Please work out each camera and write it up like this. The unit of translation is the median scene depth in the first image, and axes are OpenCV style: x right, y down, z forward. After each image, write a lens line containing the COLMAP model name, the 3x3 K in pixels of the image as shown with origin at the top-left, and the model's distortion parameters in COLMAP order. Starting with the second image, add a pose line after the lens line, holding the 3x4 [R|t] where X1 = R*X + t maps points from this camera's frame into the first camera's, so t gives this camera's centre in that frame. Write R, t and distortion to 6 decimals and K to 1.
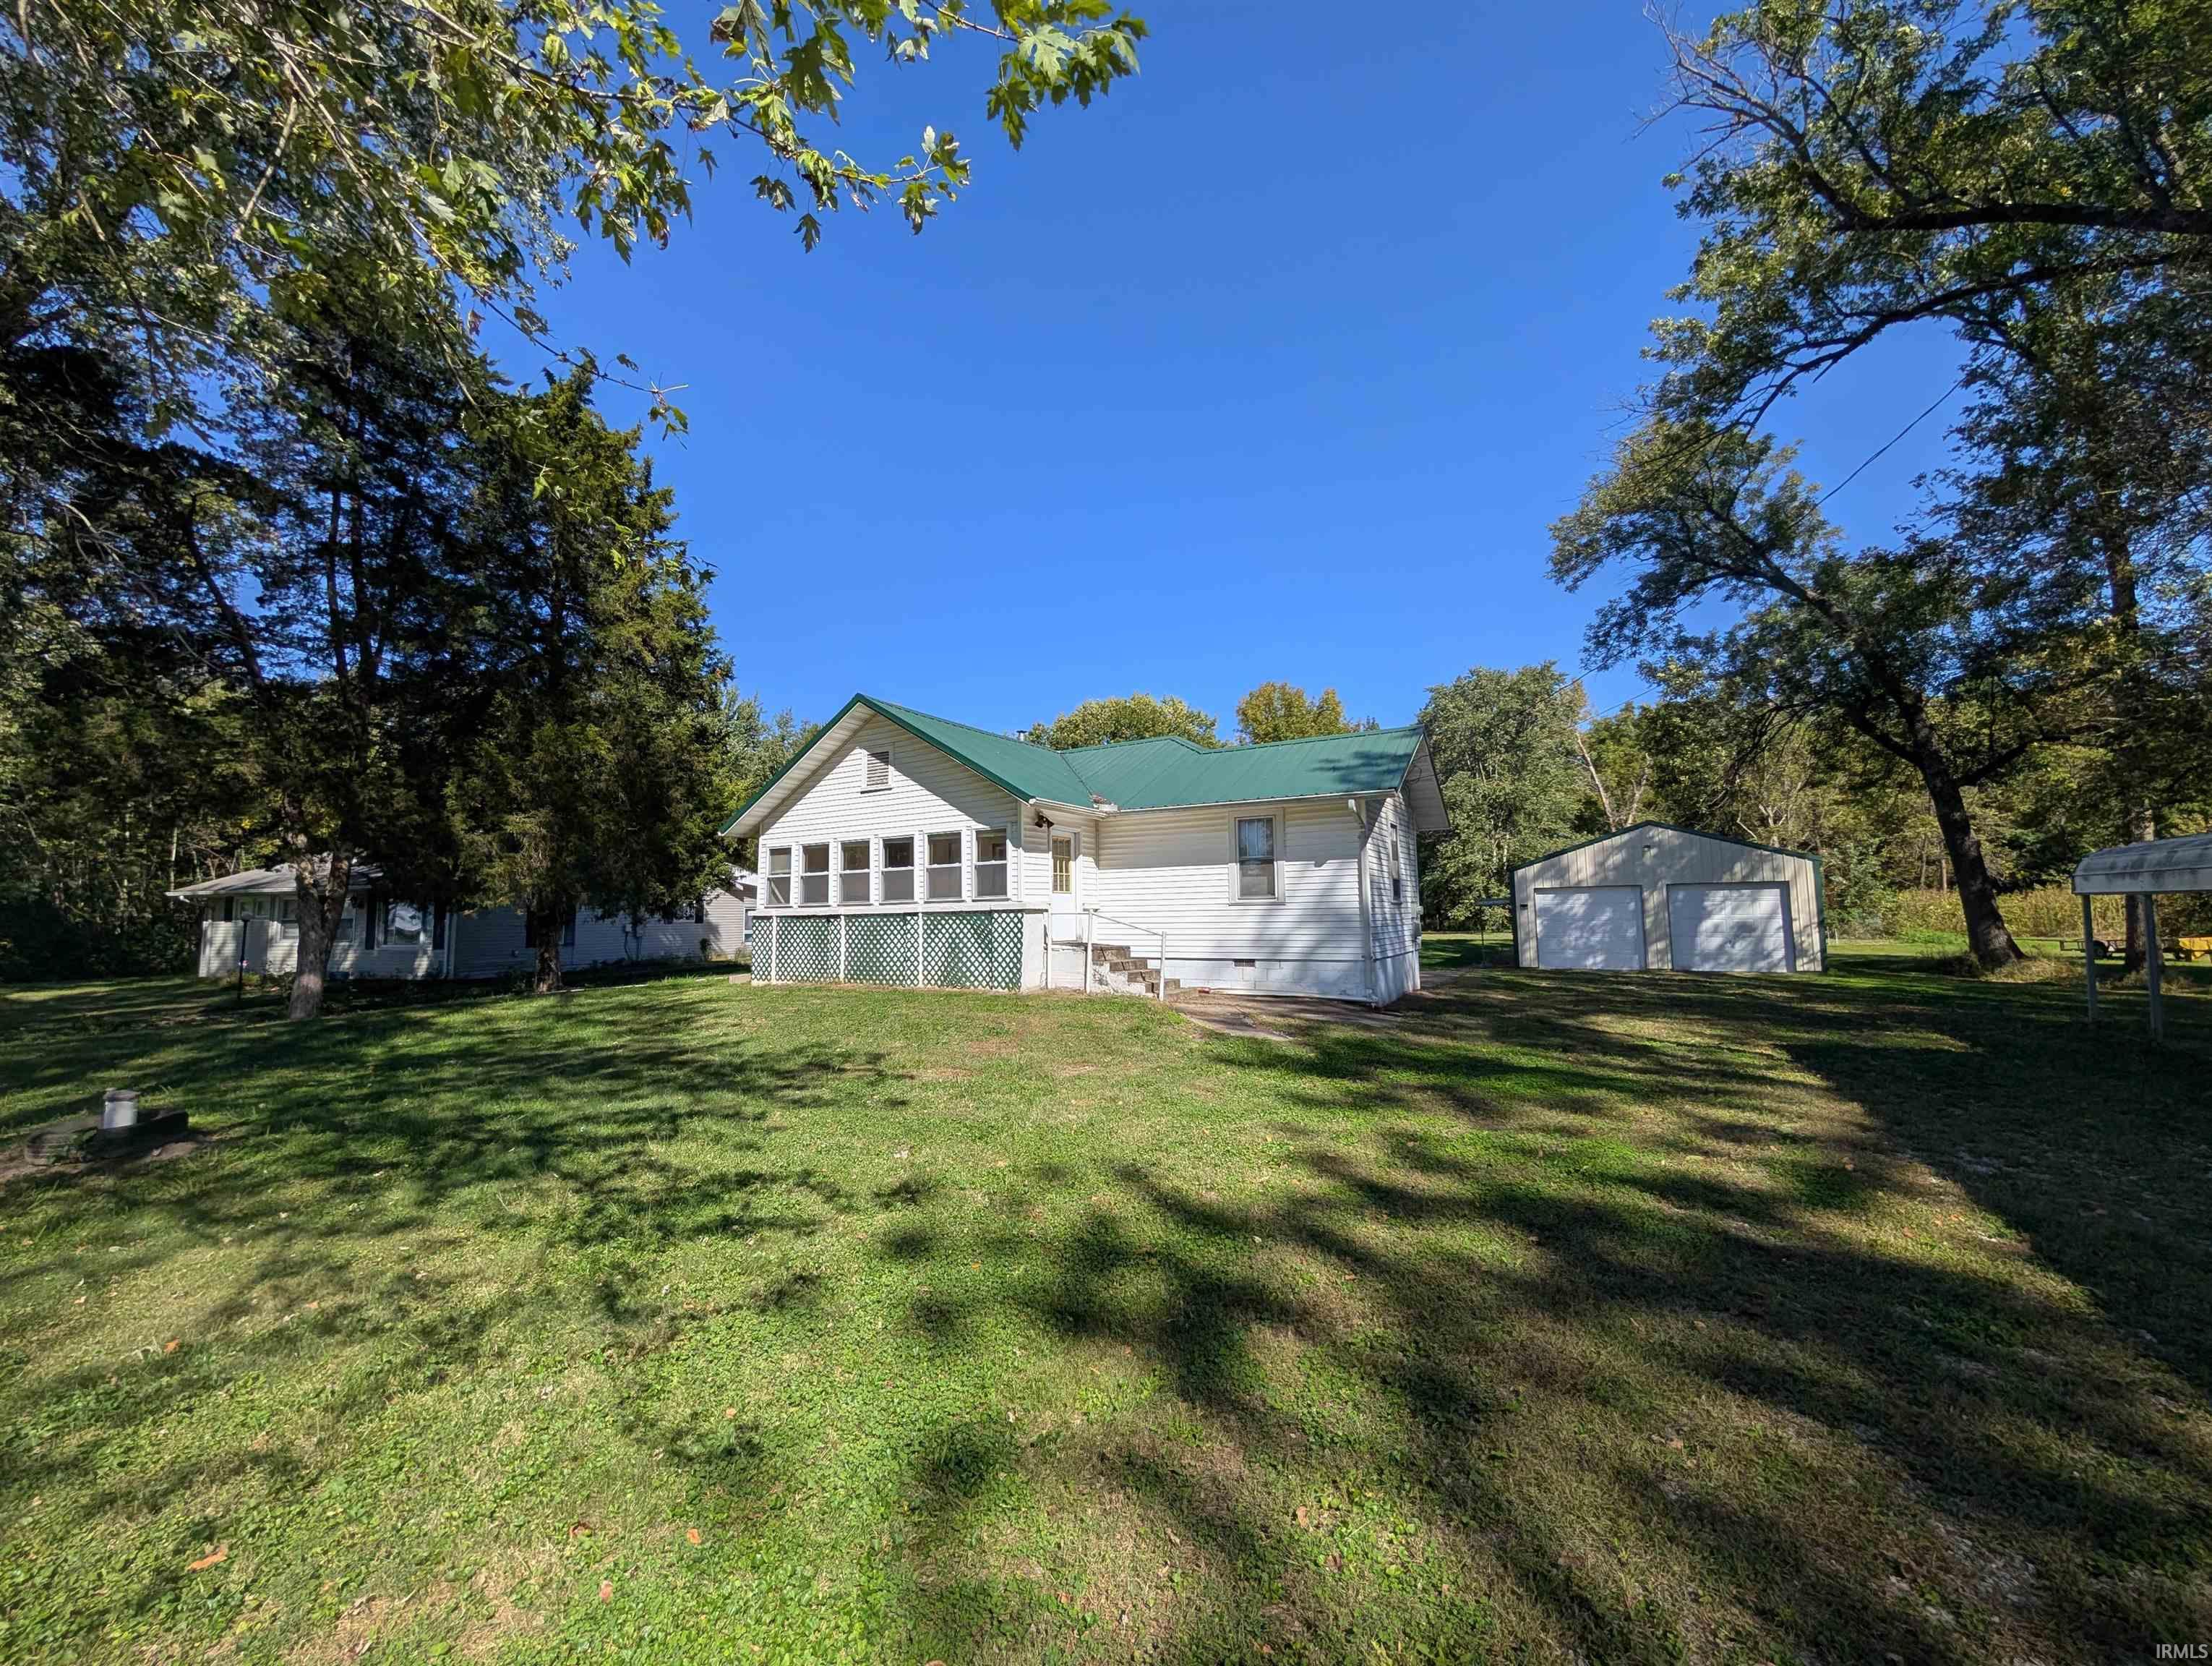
lens RADIAL K [[839.6, 0, 1103.7], [0, 839.6, 843.8], [0, 0, 1]] dist [-0.001243, -0.000107]
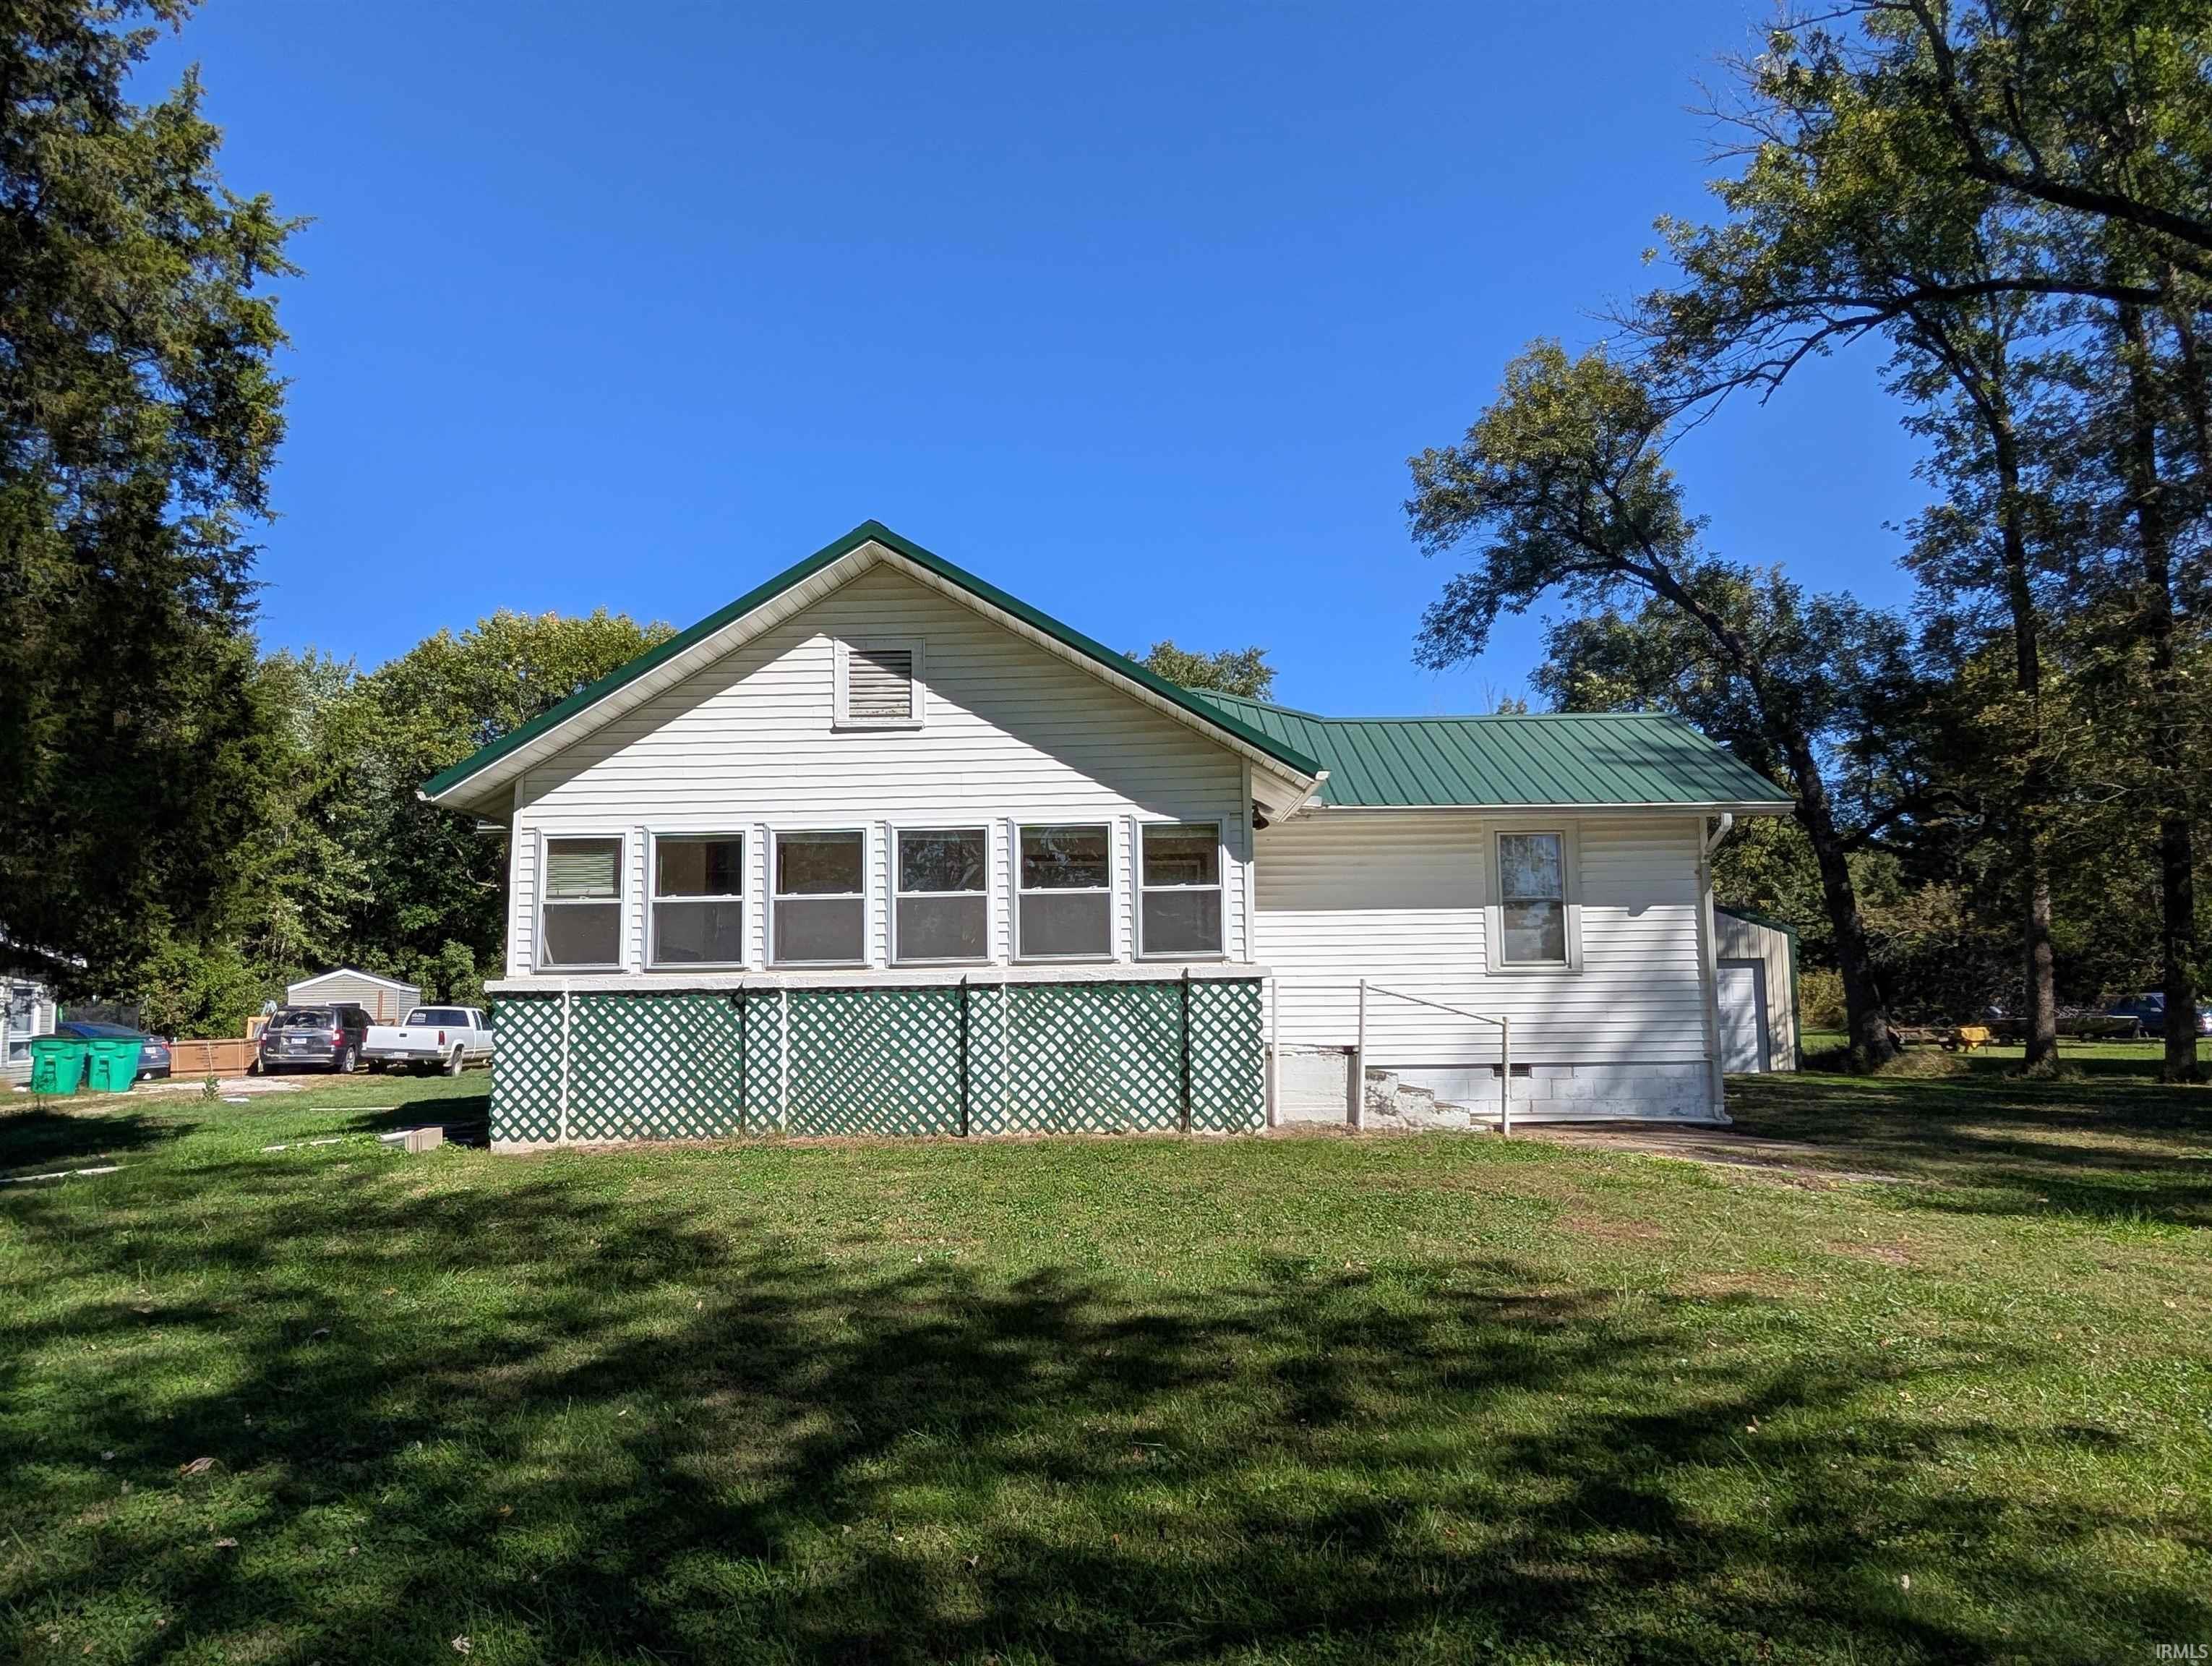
lens RADIAL K [[1356.7, 0, 1096.5], [0, 1356.7, 887.9], [0, 0, 1]] dist [-0.003427, -0.001136]
pose [[0.873106, 0.042495, 0.485674, -0.539852], [-0.039421, 0.999086, -0.016550, 0.035217], [-0.485933, -0.004696, 0.873983, 0.266755]]
